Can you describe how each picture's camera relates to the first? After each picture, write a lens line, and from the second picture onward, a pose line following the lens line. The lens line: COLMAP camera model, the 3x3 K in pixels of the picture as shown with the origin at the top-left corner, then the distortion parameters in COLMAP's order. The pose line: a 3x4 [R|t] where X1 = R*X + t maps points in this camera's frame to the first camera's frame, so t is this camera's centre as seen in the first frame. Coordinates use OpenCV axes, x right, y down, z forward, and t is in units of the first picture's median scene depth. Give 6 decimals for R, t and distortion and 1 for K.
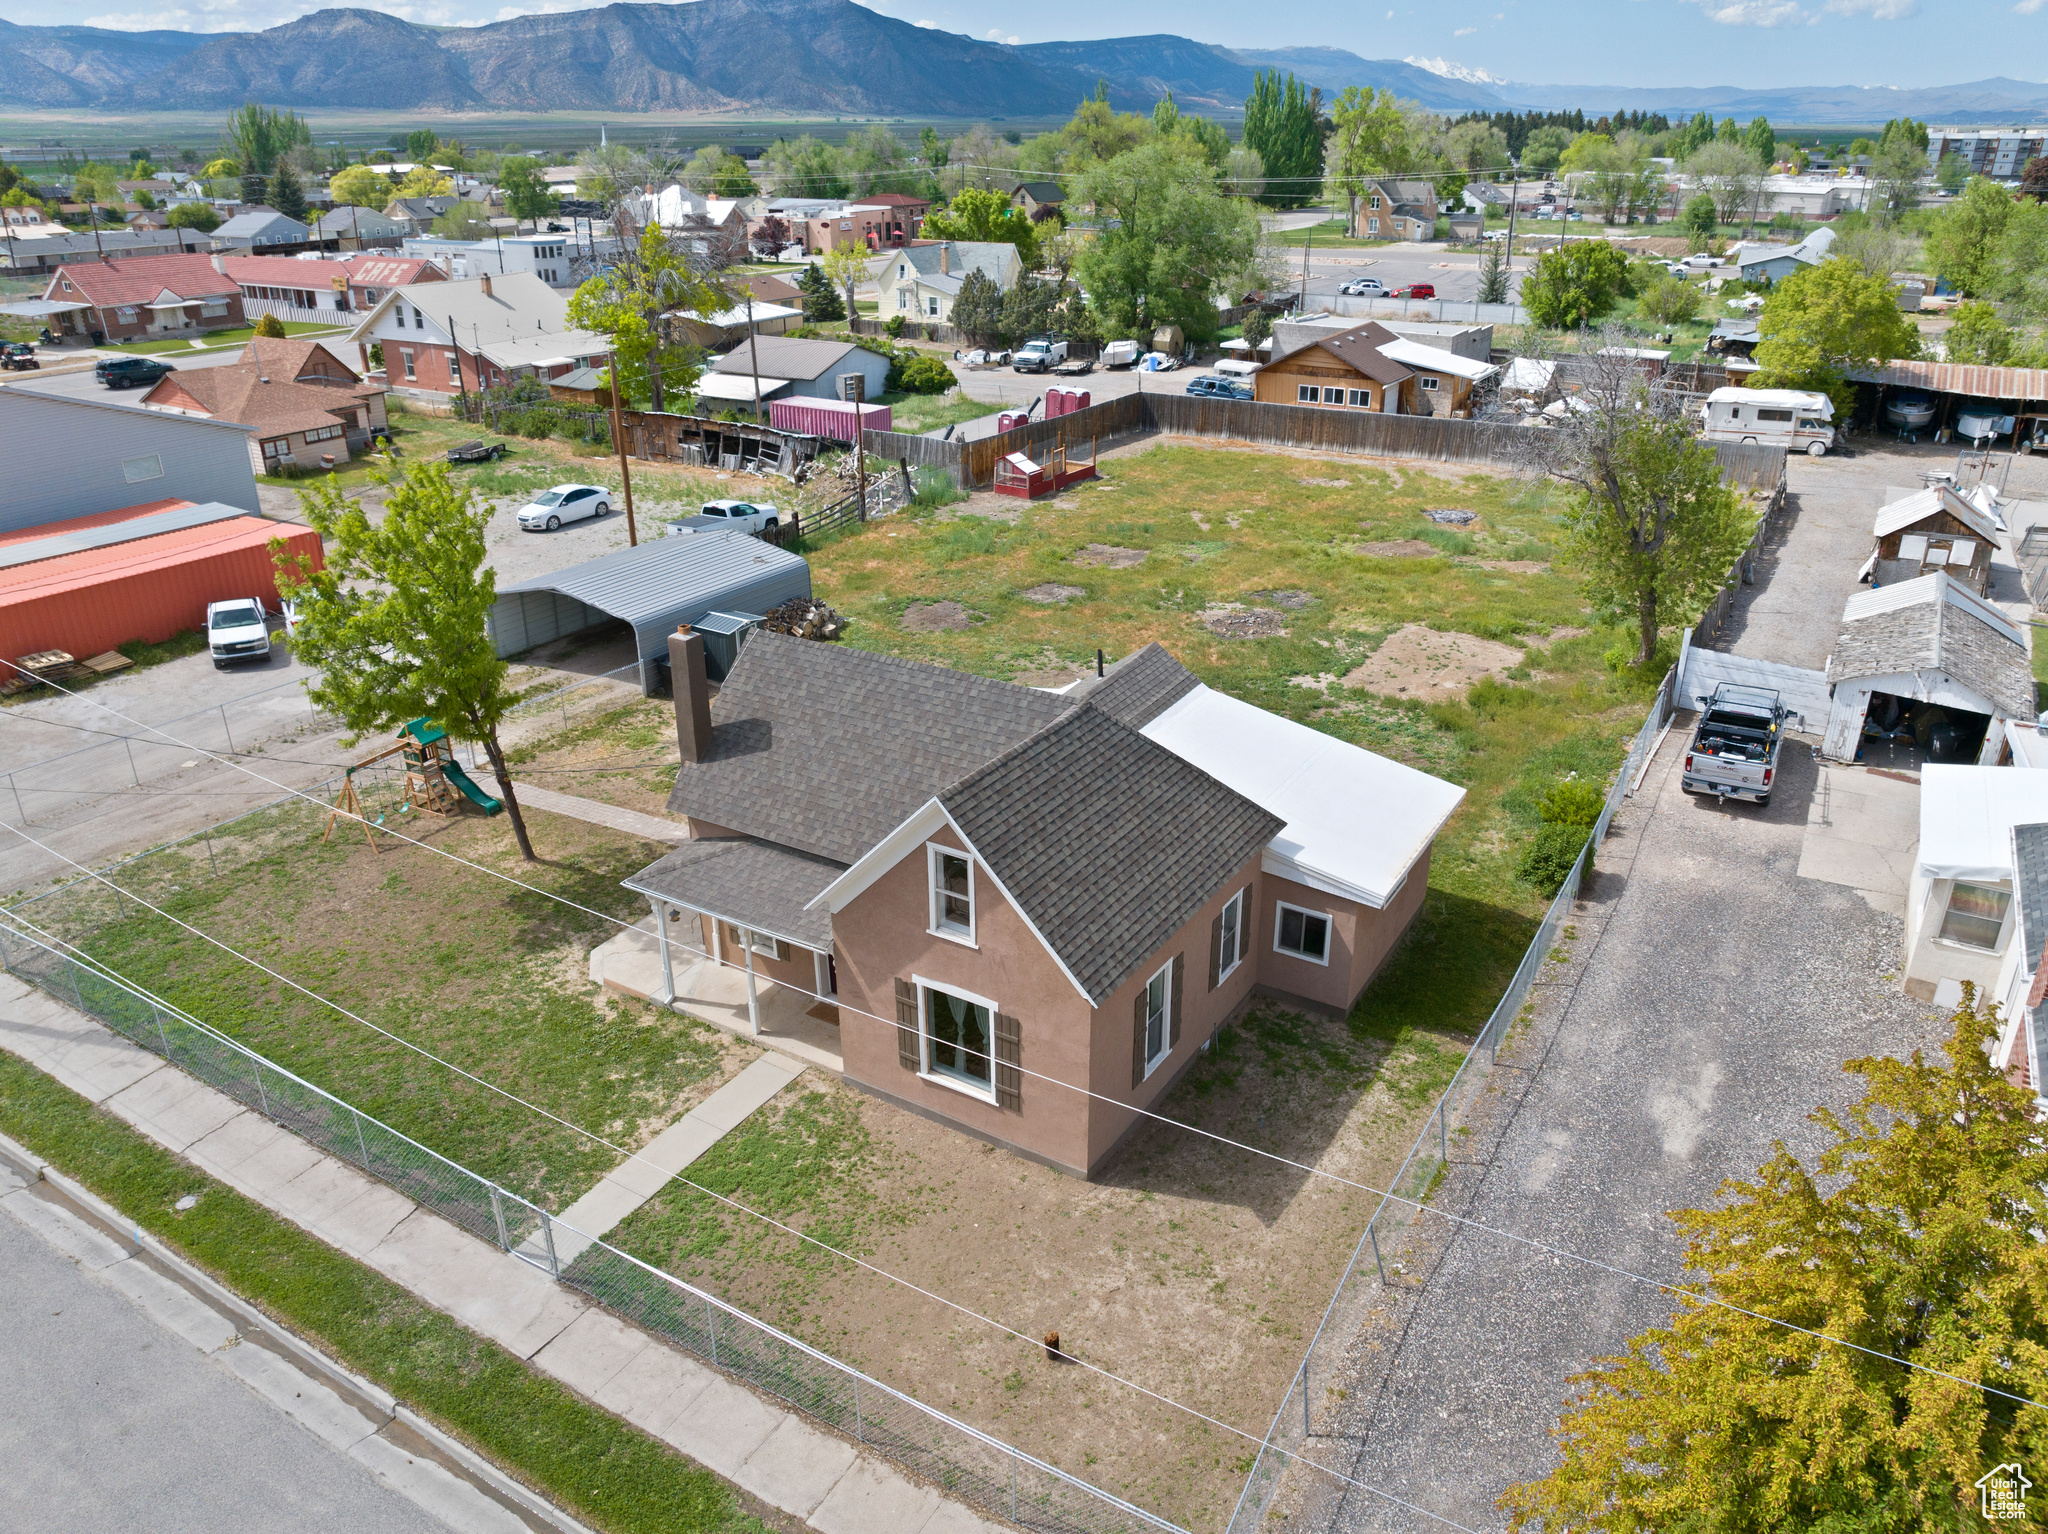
lens RADIAL K [[1440.9, 0, 1033.2], [0, 1440.9, 758.4], [0, 0, 1]] dist [-0.036204, -0.005060]
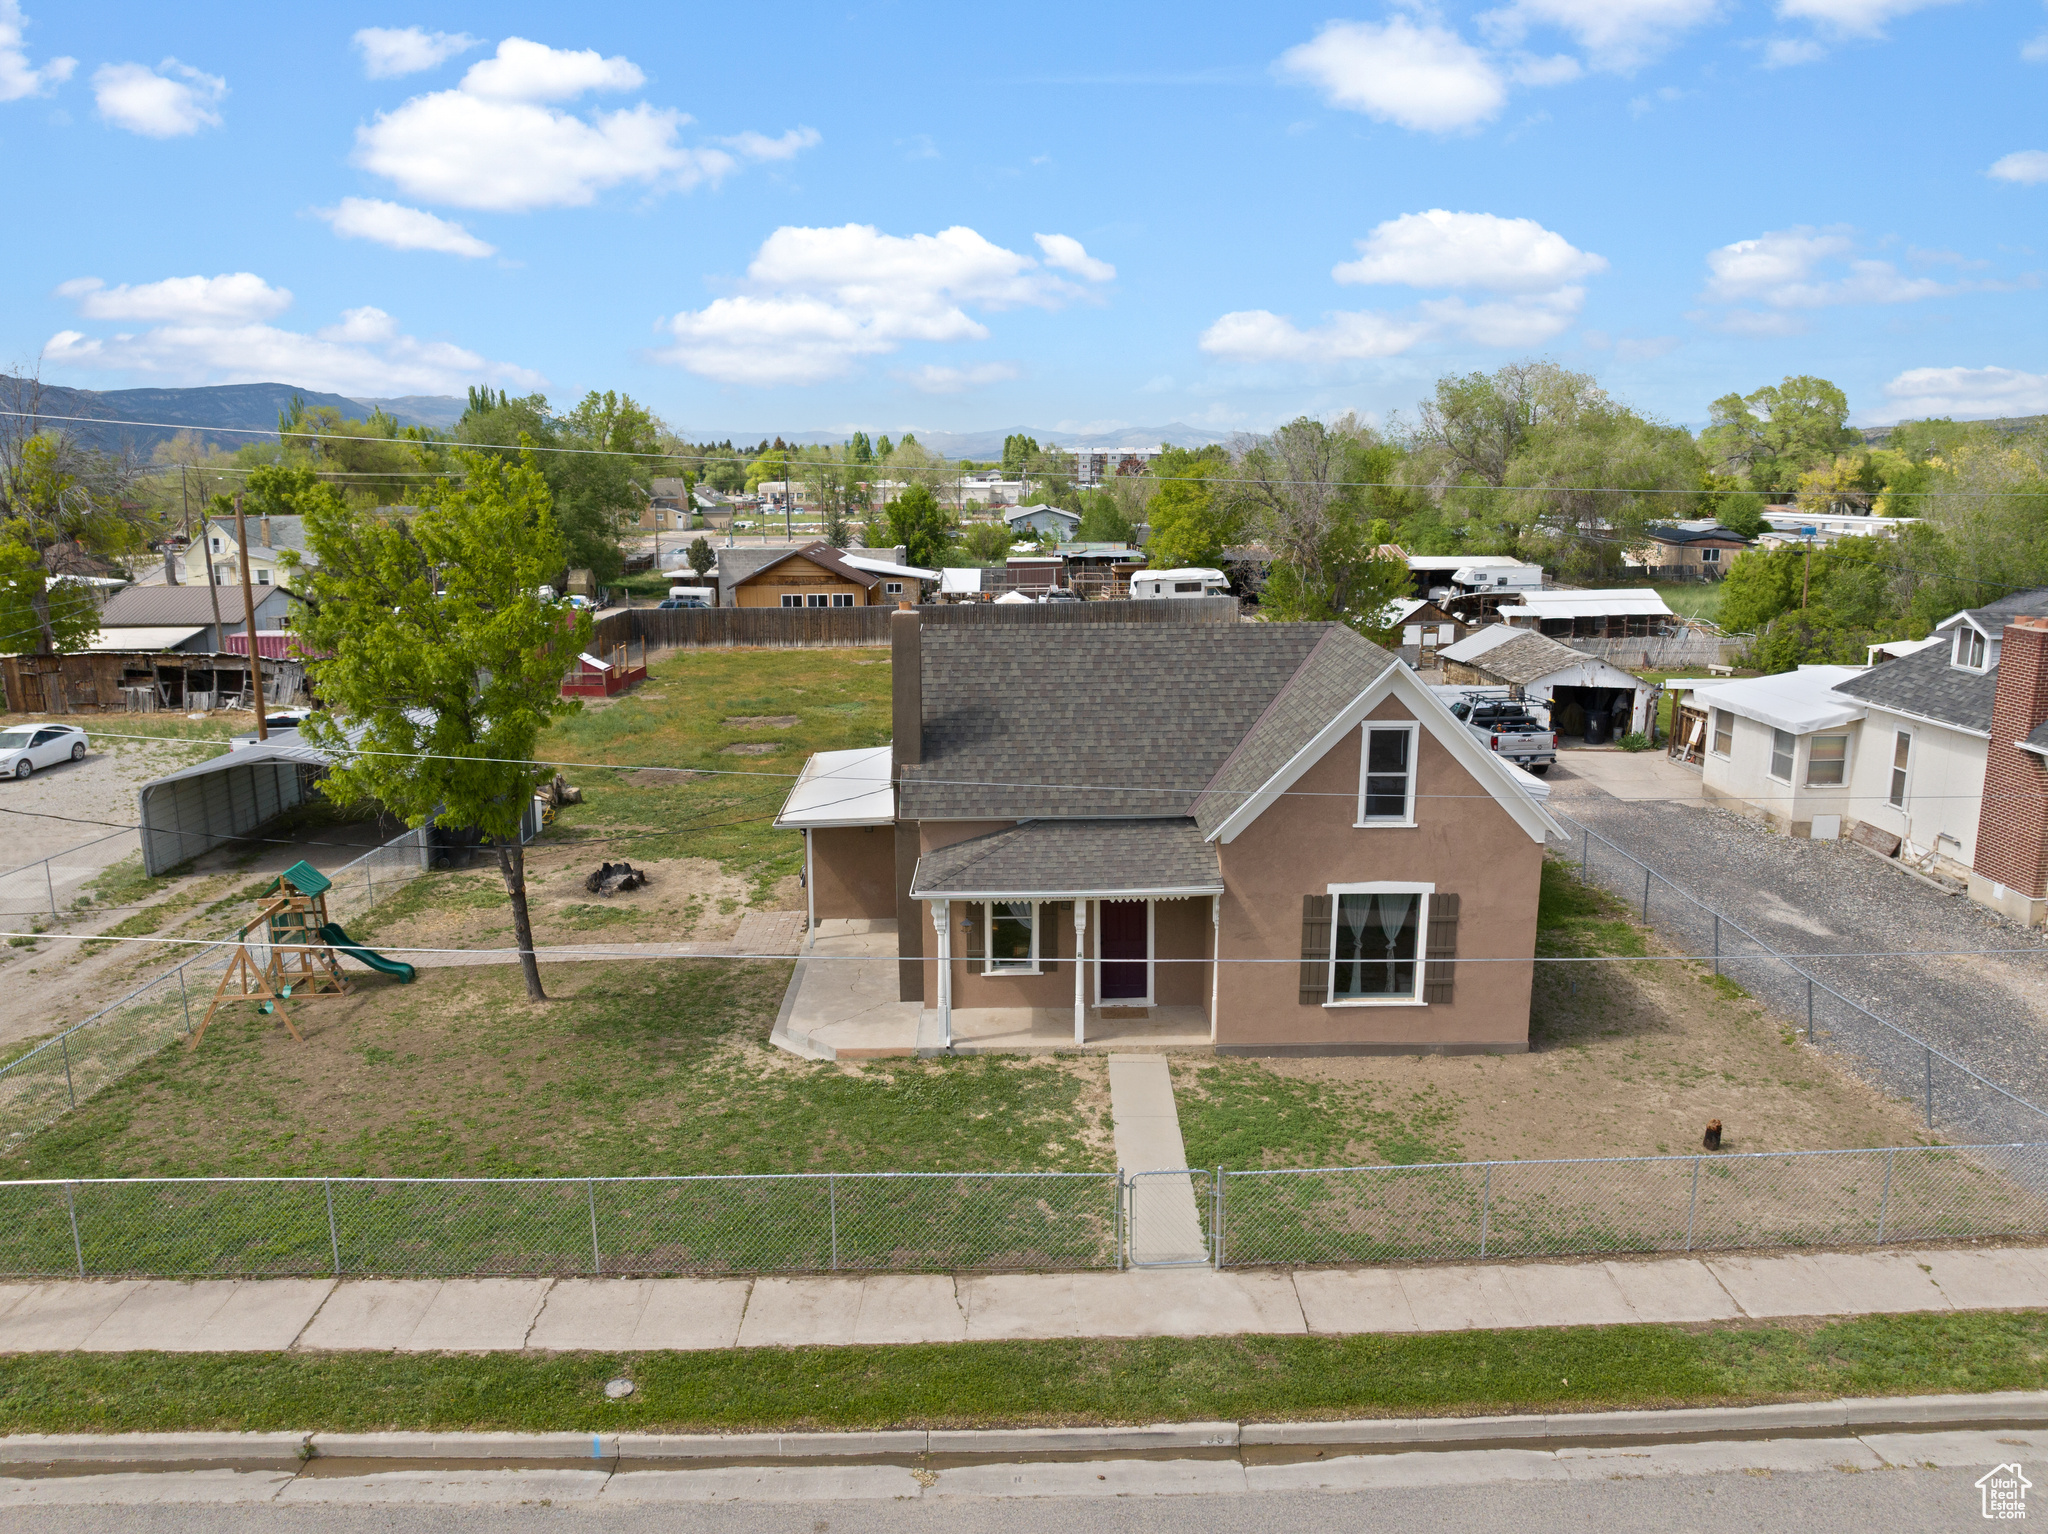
lens RADIAL K [[1440.9, 0, 1033.2], [0, 1440.9, 758.4], [0, 0, 1]] dist [-0.036204, -0.005060]
pose [[0.847022, -0.107356, 0.520603, -0.306749], [0.217229, 0.963786, -0.154685, 0.073033], [-0.485144, 0.244112, 0.839669, 0.117270]]
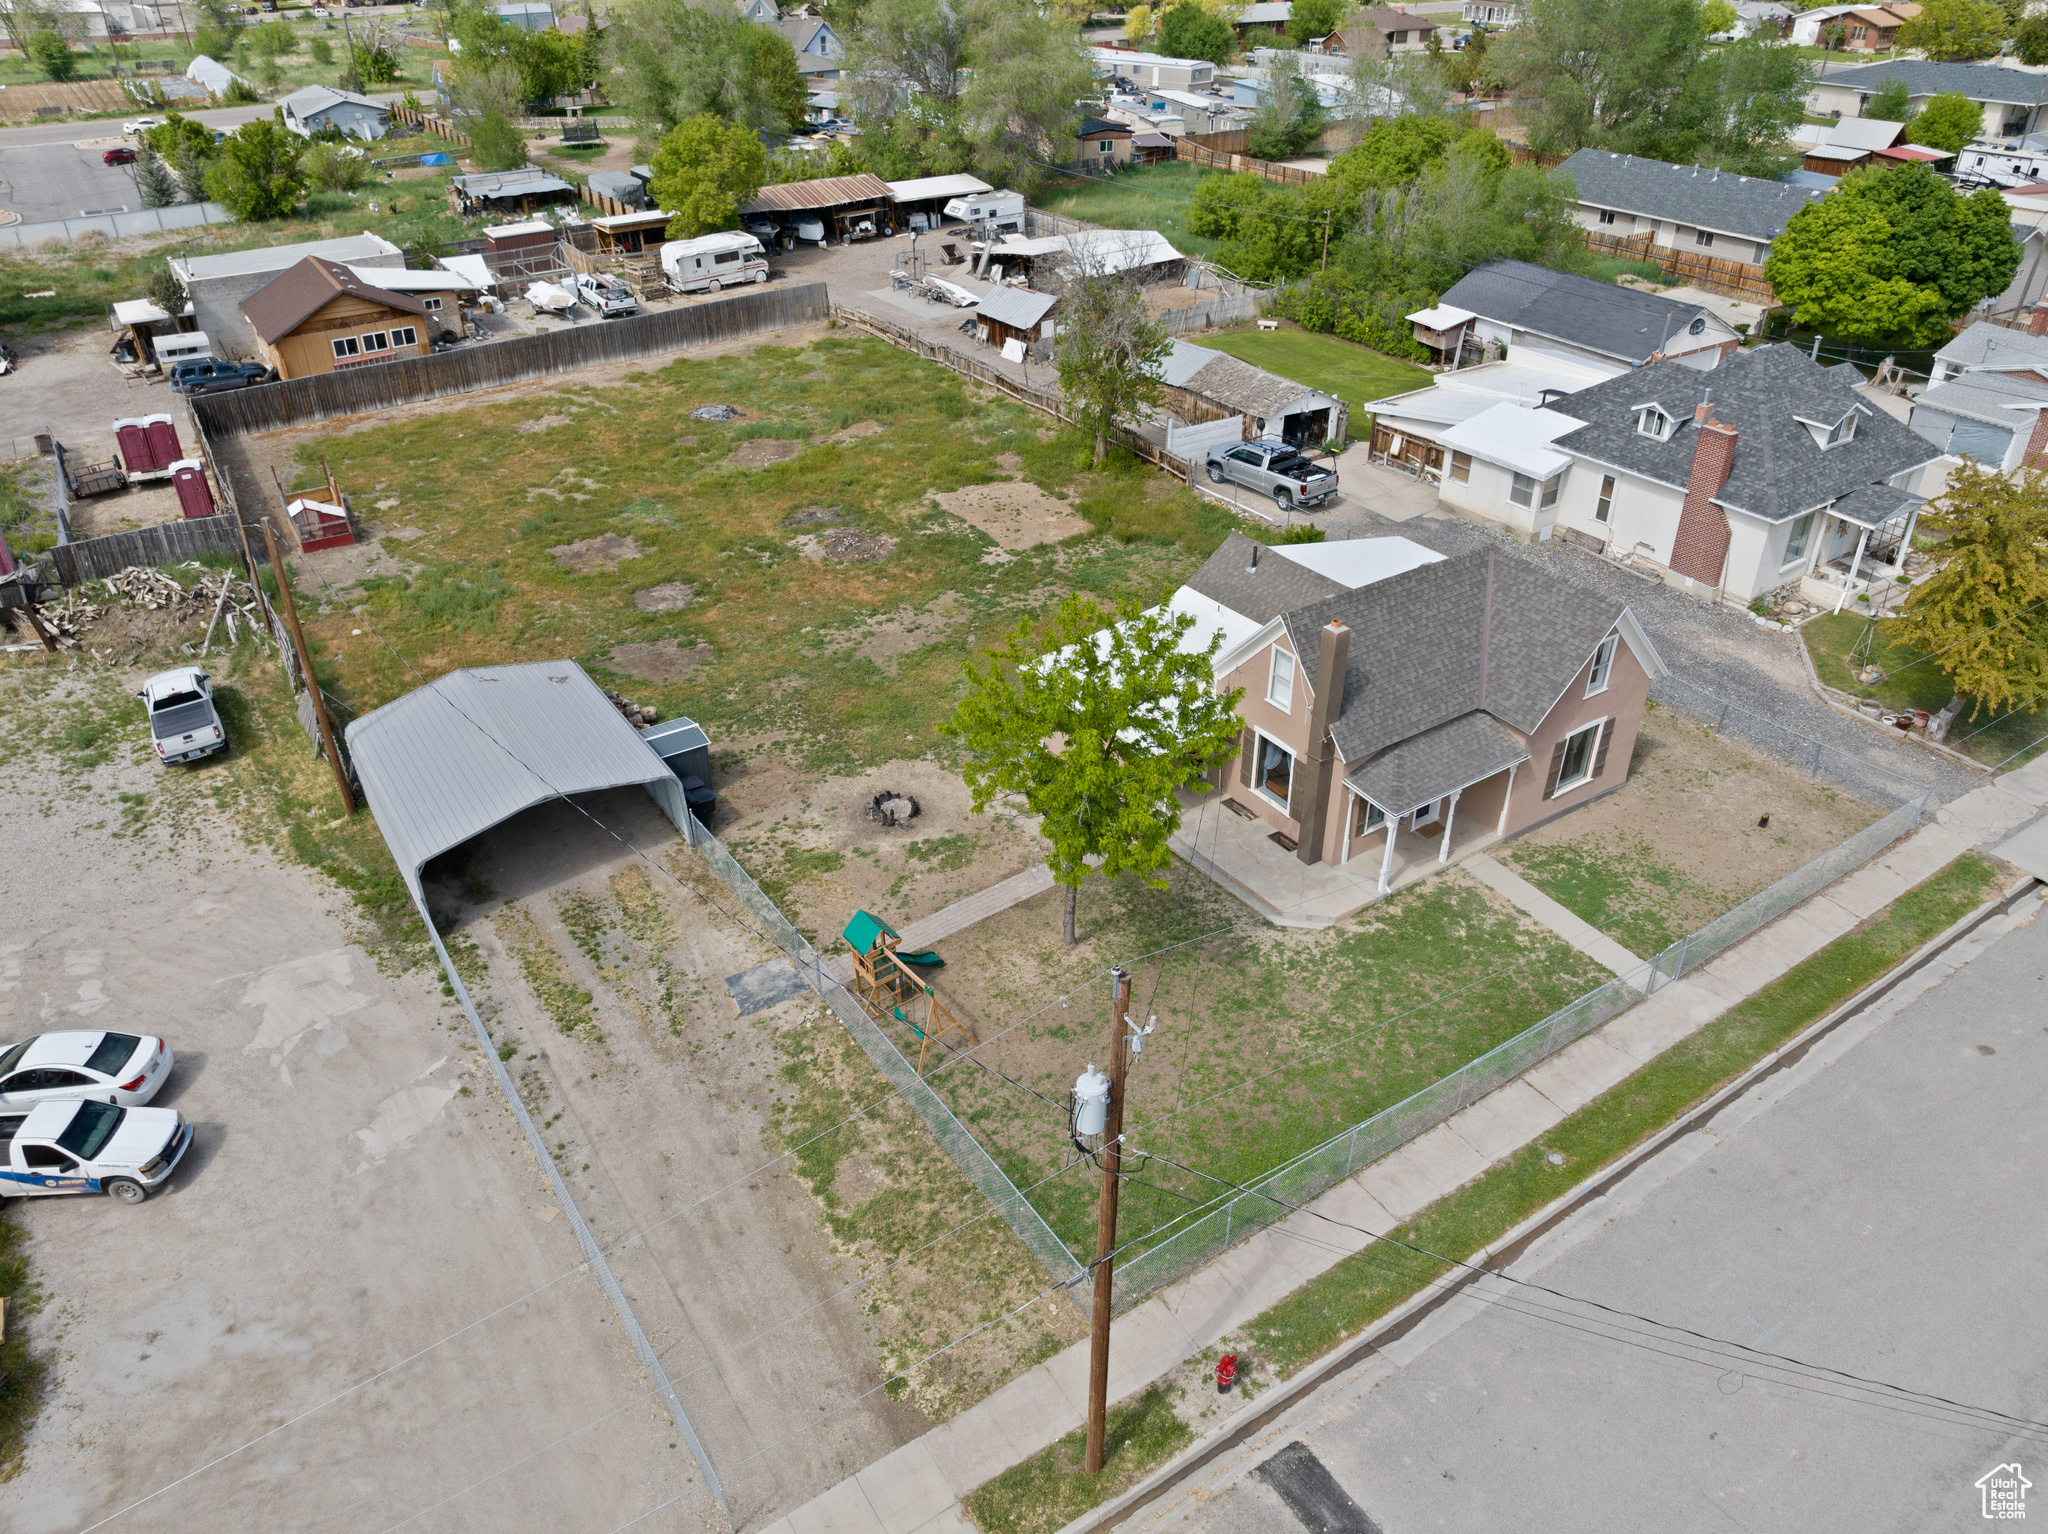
lens RADIAL K [[1440.9, 0, 1033.2], [0, 1440.9, 758.4], [0, 0, 1]] dist [-0.036204, -0.005060]
pose [[0.424583, -0.477596, 0.769176, -0.655235], [0.374232, 0.866159, 0.331240, -0.239212], [-0.824427, 0.147211, 0.546488, 0.261774]]
